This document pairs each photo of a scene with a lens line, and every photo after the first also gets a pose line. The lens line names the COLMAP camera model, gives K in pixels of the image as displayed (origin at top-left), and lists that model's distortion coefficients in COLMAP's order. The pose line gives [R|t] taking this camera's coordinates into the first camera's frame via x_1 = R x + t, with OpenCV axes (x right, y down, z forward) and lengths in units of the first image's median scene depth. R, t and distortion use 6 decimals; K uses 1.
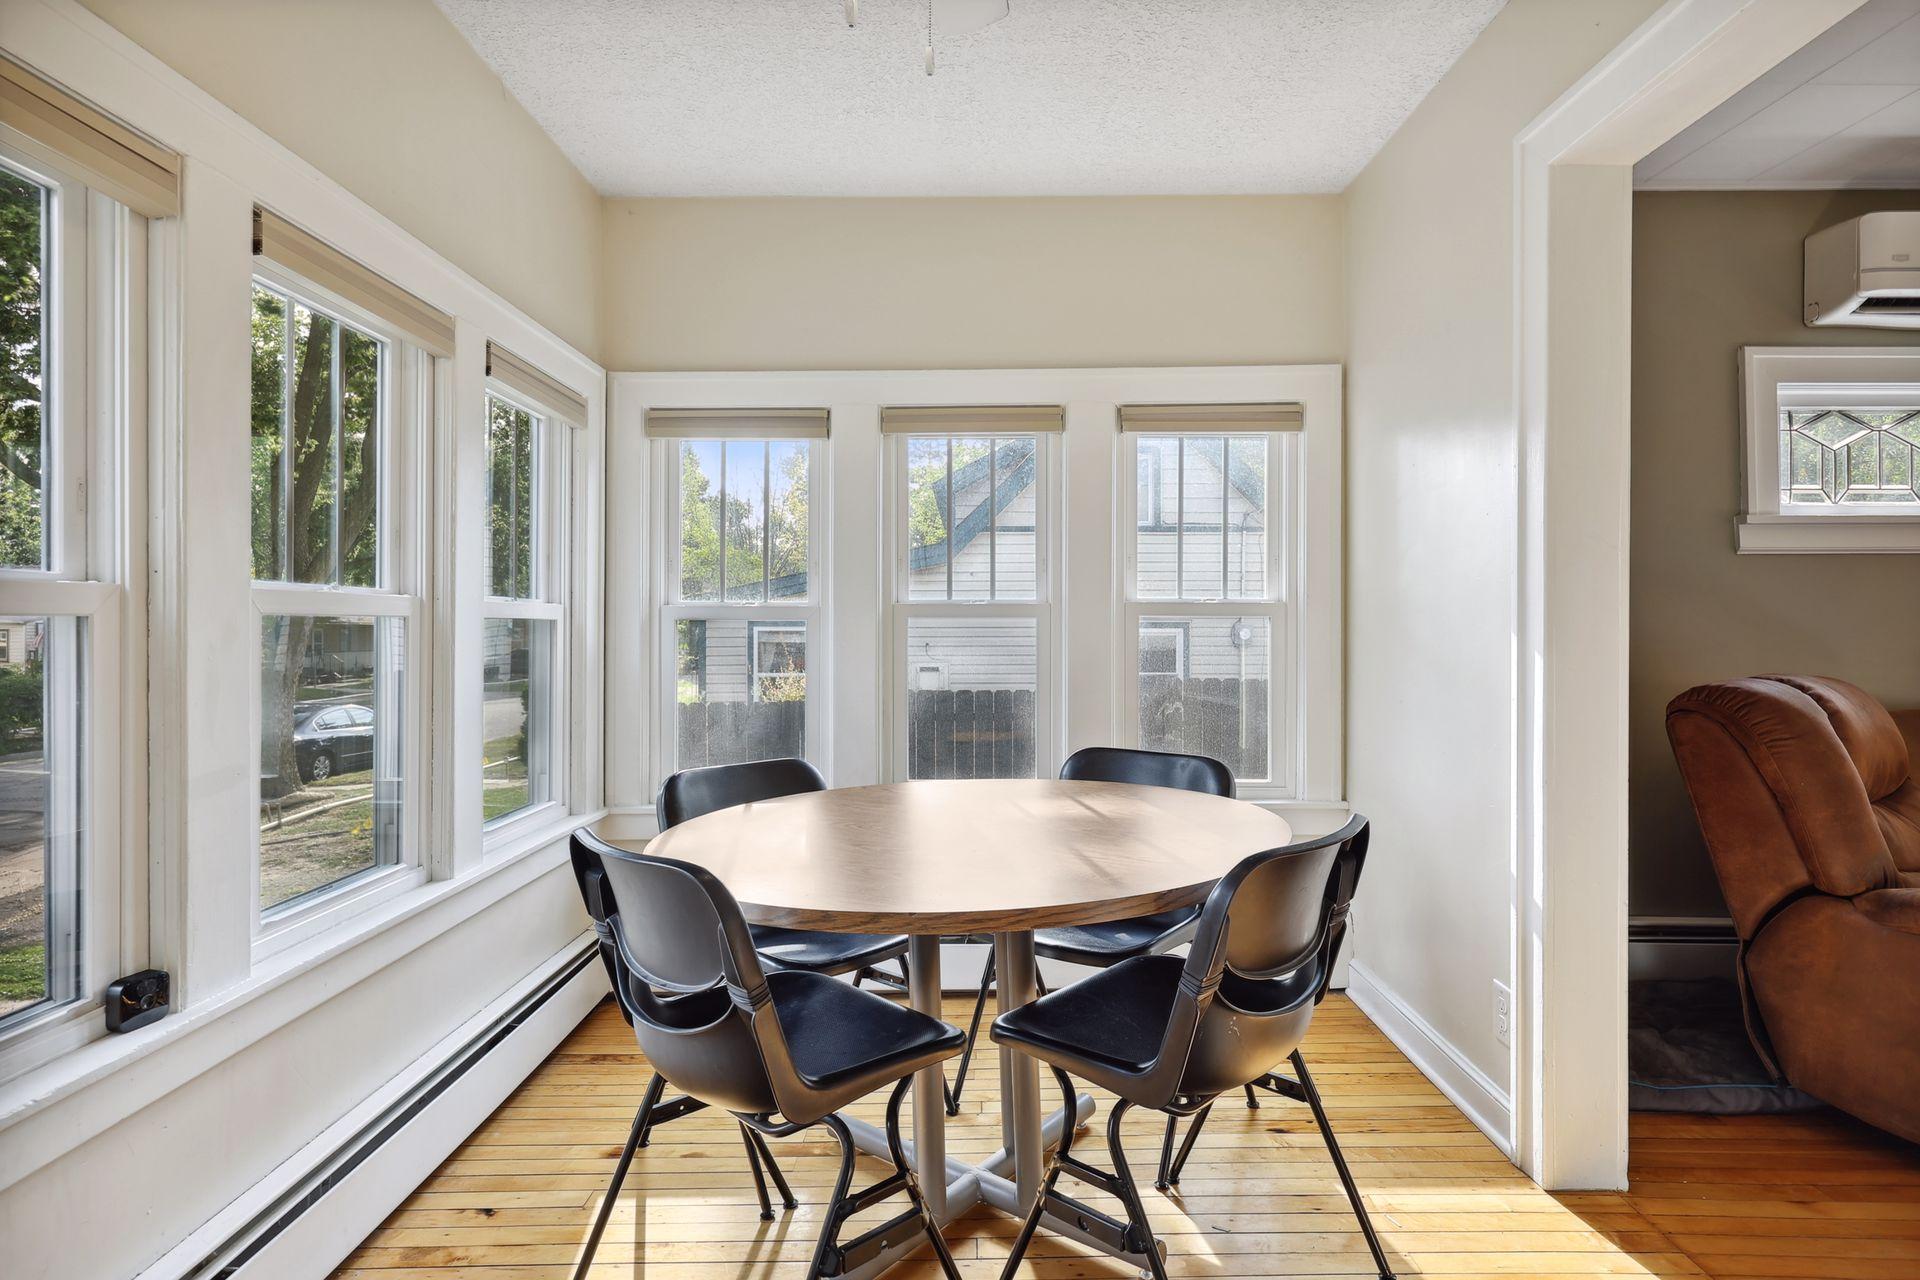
lens RADIAL K [[969.2, 0, 967.0], [0, 969.2, 630.5], [0, 0, 1]] dist [0.001612, 0.002145]
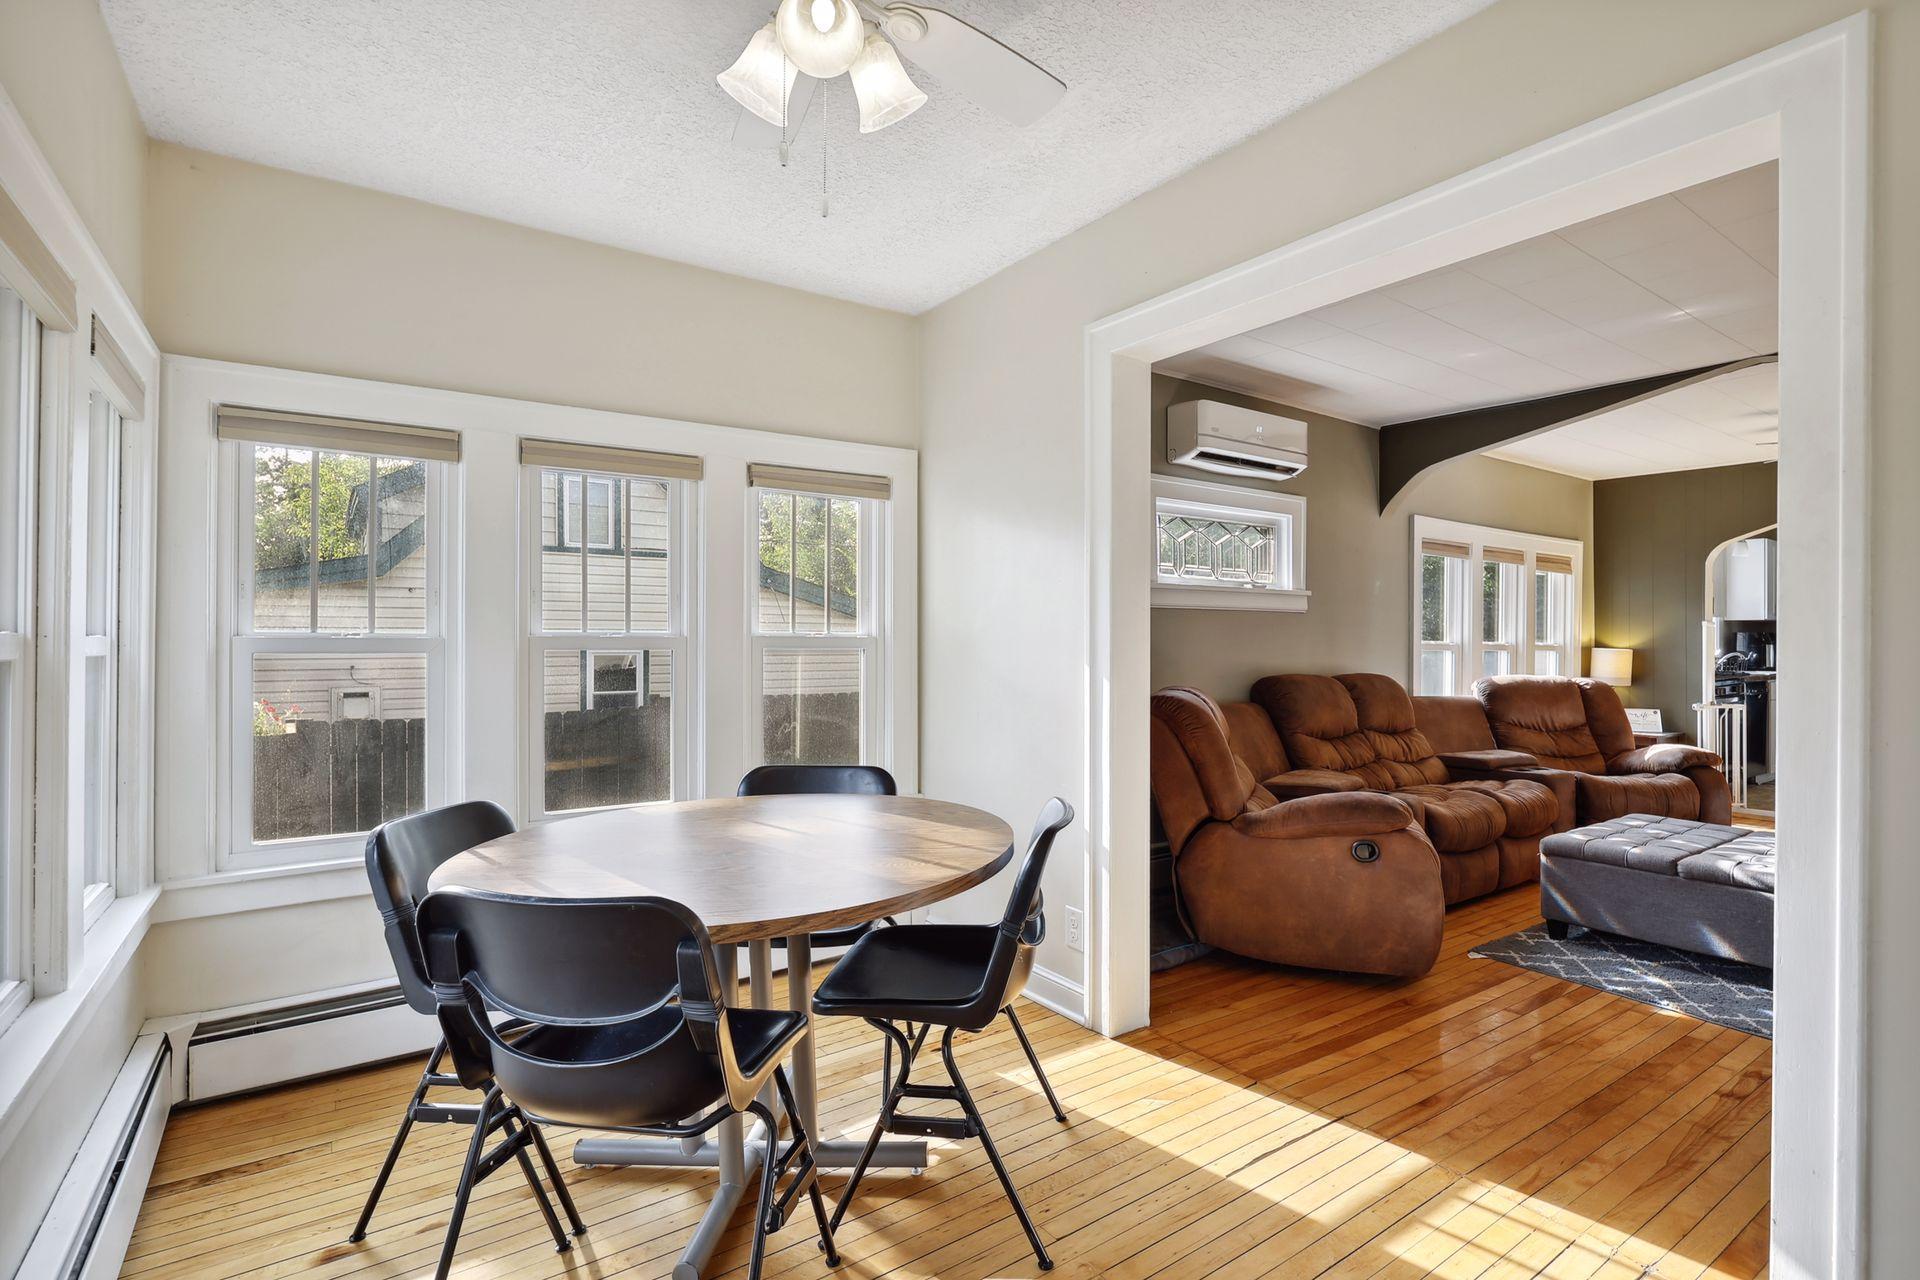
lens RADIAL K [[903.4, 0, 960.7], [0, 903.4, 644.7], [0, 0, 1]] dist [-0.006565, -0.000804]
pose [[0.825314, 0.000699, 0.564673, -0.325218], [0.001528, 0.999993, -0.003471, -0.021090], [-0.564671, 0.003727, 0.825307, -0.014391]]
